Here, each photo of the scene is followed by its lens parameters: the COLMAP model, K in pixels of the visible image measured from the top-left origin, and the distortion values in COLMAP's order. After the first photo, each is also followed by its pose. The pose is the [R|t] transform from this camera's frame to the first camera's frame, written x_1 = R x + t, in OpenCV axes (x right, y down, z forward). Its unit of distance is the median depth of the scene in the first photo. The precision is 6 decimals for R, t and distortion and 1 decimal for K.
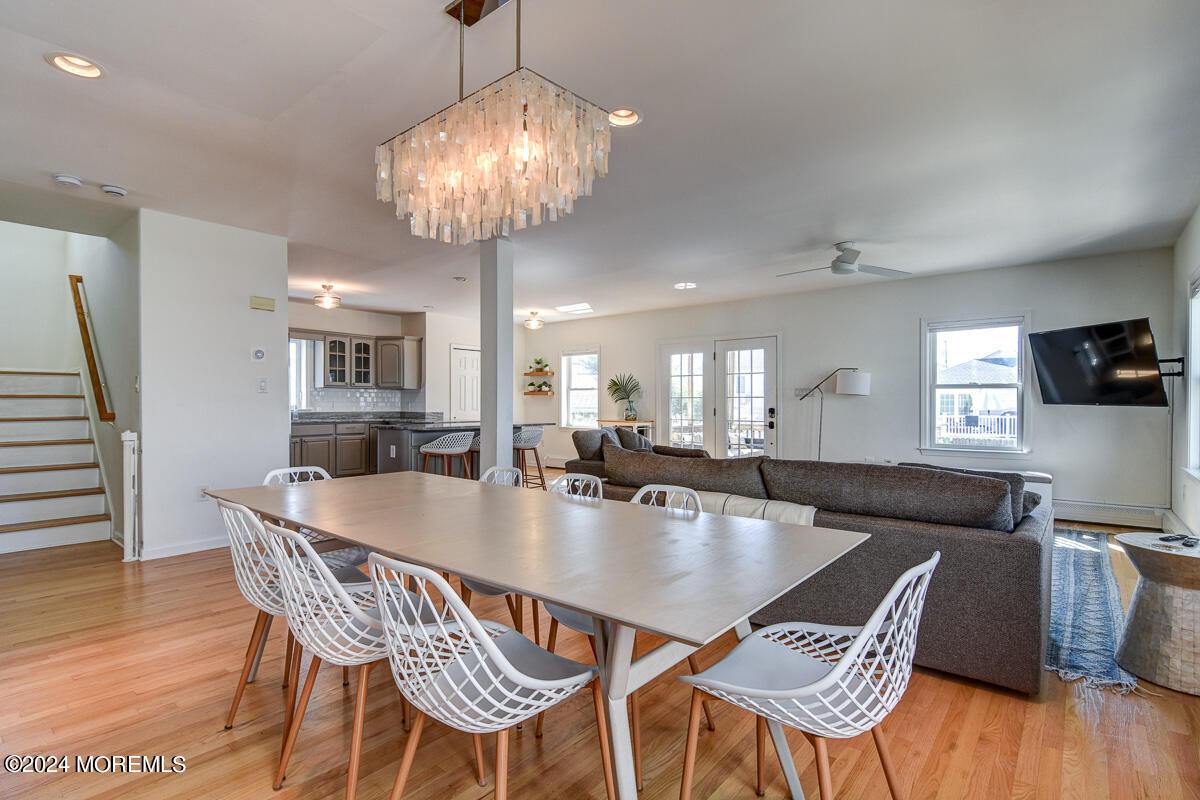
lens RADIAL K [[575.0, 0, 602.7], [0, 575.0, 401.8], [0, 0, 1]] dist [-0.000614, -0.001199]
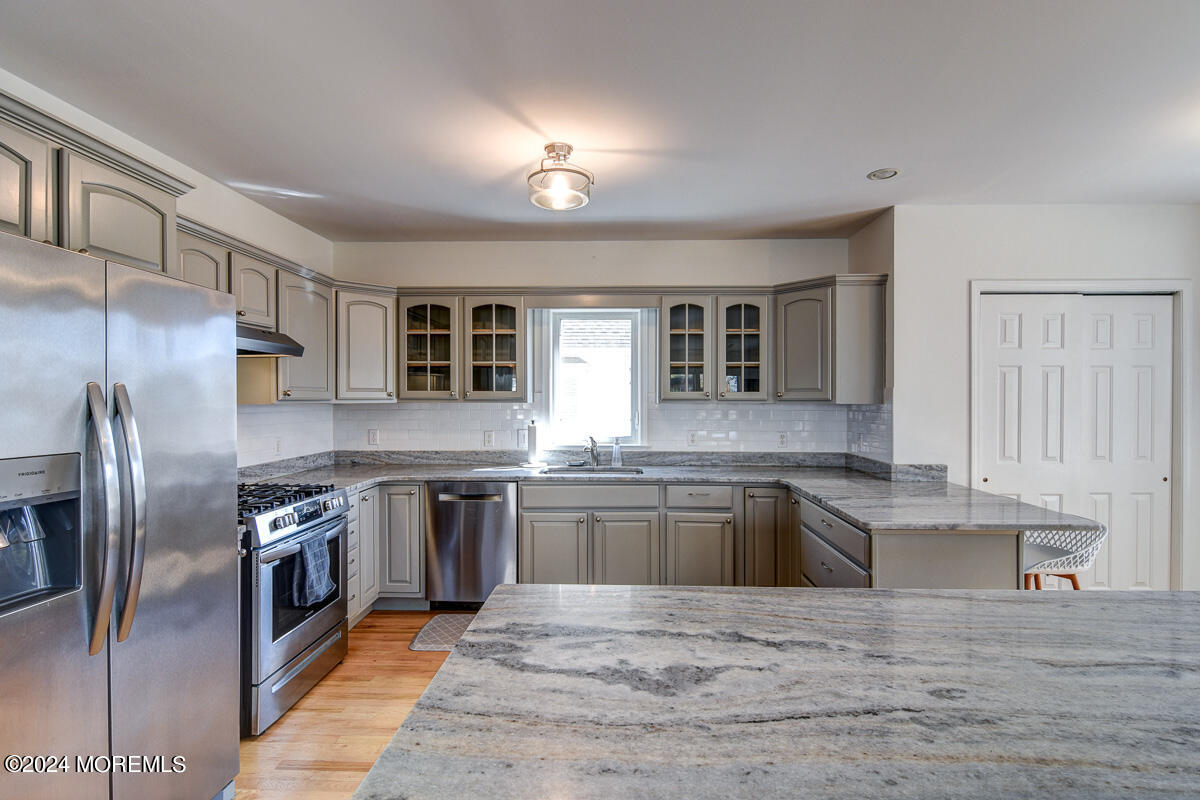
lens RADIAL K [[575.0, 0, 602.7], [0, 575.0, 401.8], [0, 0, 1]] dist [-0.000614, -0.001199]
pose [[0.610913, 0.003574, -0.791690, -0.125272], [0.002786, 0.999974, 0.006664, -0.028187], [0.791693, -0.006276, 0.610887, 0.633671]]
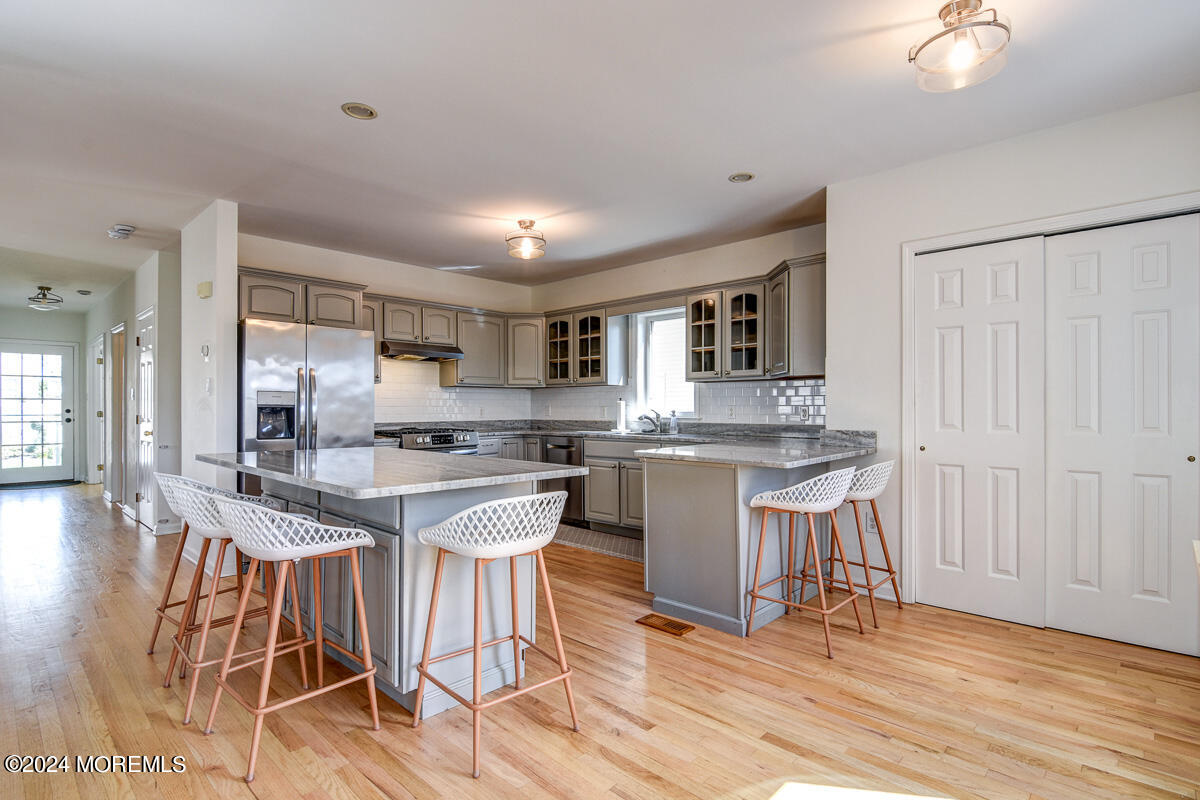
lens RADIAL K [[589.3, 0, 597.8], [0, 589.3, 409.4], [0, 0, 1]] dist [-0.000551, -0.000838]
pose [[-0.077313, 0.000931, -0.997006, 0.131894], [0.004665, 0.999989, 0.000572, 0.002716], [0.996996, -0.004607, -0.077317, 0.907023]]
